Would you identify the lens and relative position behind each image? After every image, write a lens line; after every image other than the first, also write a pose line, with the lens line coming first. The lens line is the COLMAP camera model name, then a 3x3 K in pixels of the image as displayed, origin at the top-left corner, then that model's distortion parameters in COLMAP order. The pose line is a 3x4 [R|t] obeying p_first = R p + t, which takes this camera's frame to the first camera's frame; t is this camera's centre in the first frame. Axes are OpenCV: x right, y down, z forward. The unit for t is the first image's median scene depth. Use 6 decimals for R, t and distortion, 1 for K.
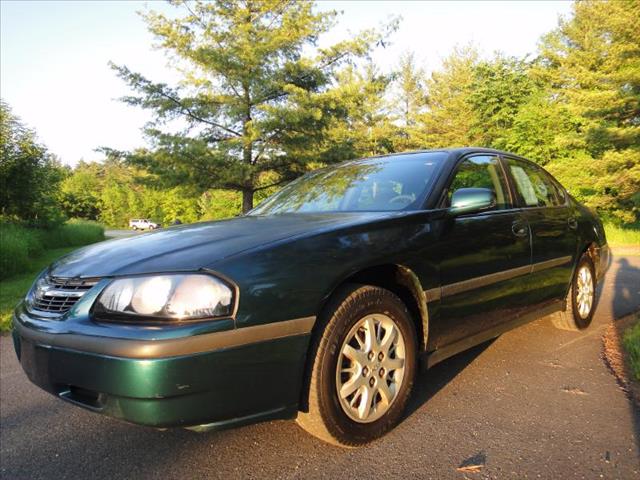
lens RADIAL K [[459.1, 0, 335.2], [0, 459.1, 245.4], [0, 0, 1]] dist [-0.006120, 0.006832]
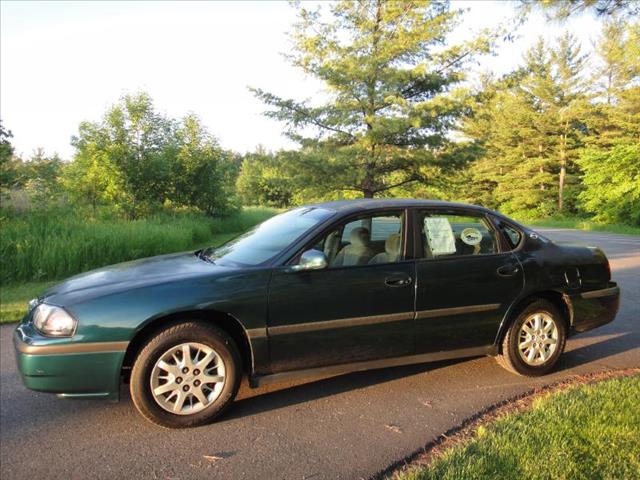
lens RADIAL K [[459.1, 0, 322.2], [0, 459.1, 247.5], [0, 0, 1]] dist [-0.006120, 0.006832]
pose [[0.916309, 0.064723, -0.395208, 0.151289], [-0.050735, 0.997663, 0.045755, -0.035514], [0.397246, -0.021875, 0.917452, -0.024470]]
